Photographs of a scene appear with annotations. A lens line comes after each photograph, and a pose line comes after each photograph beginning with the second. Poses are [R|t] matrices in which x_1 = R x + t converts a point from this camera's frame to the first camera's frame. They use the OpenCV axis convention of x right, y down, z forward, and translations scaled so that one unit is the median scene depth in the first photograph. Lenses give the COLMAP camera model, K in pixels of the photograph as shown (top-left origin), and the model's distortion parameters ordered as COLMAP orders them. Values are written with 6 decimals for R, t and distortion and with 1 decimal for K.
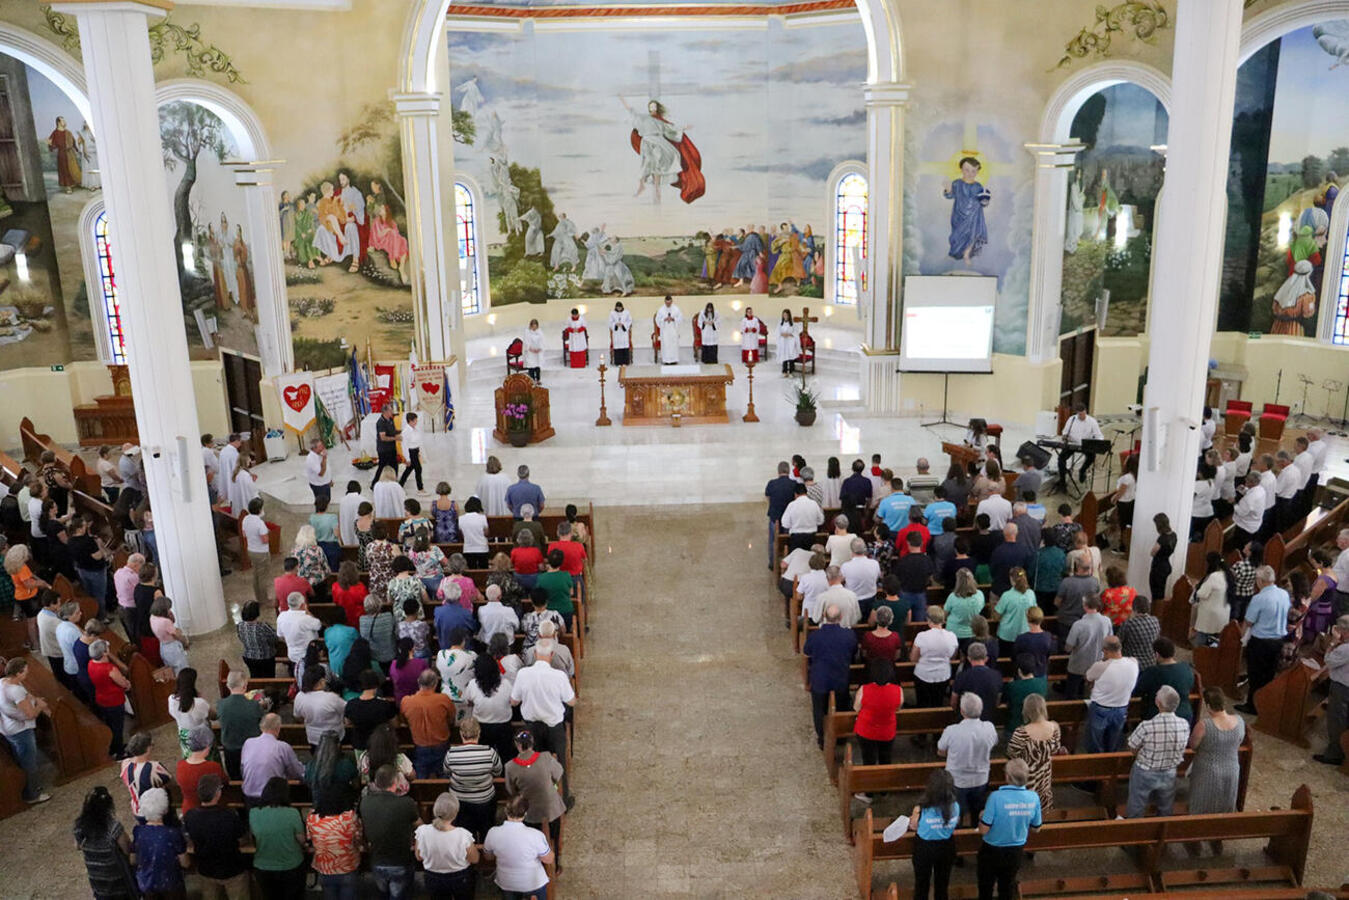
lens RADIAL K [[1127.3, 0, 672.0], [0, 1127.3, 444.4], [0, 0, 1]] dist [-0.151515, 0.094623]
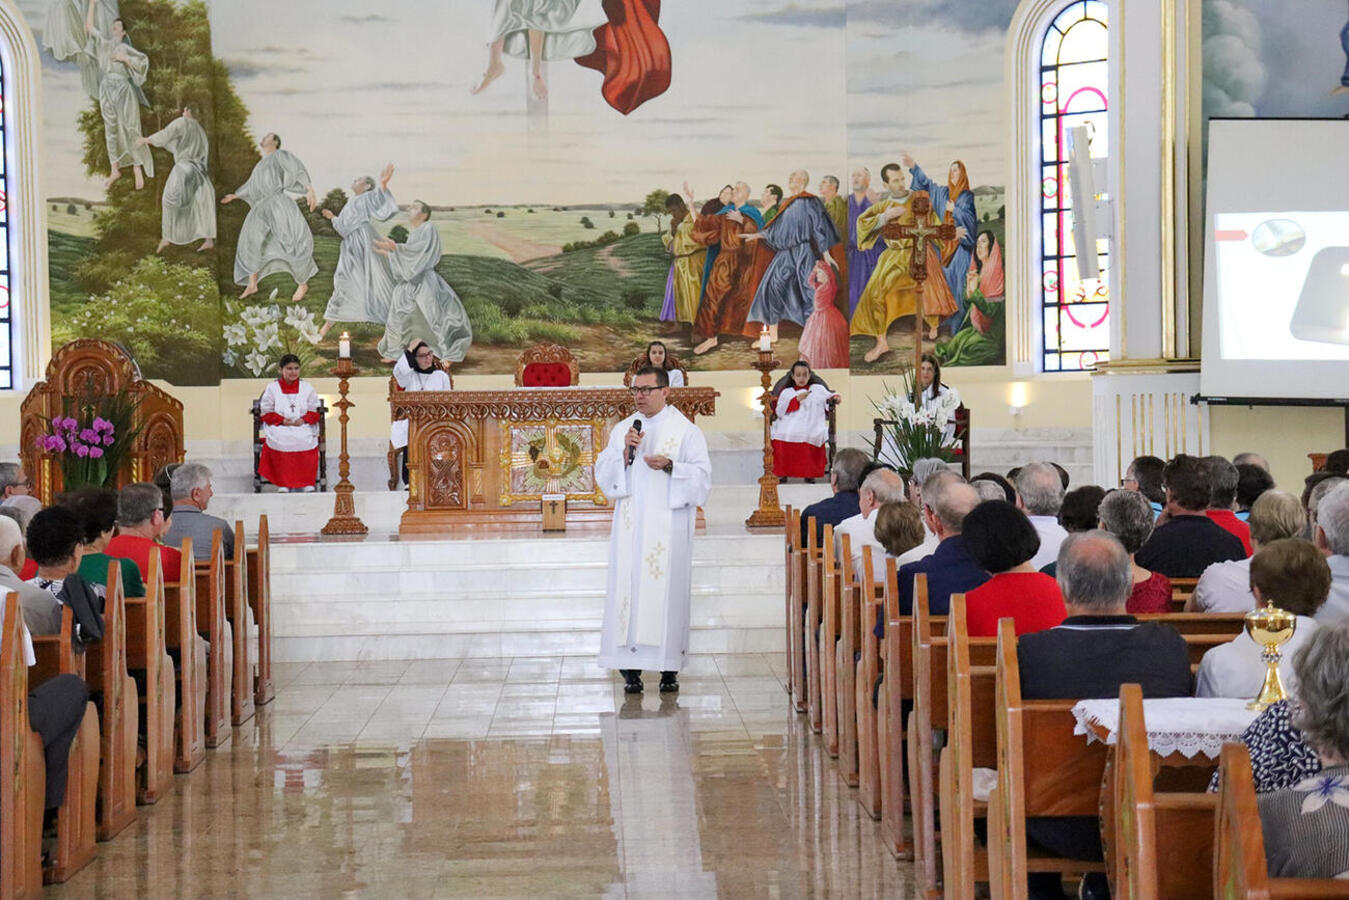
lens RADIAL K [[3237.8, 0, 667.5], [0, 3237.8, 436.1], [0, 0, 1]] dist [0.471551, 0.000000]
pose [[0.999985, 0.005258, 0.001246, 0.035392], [-0.004734, 0.963700, -0.266945, 0.209319], [-0.002604, 0.266935, 0.963711, 0.024858]]
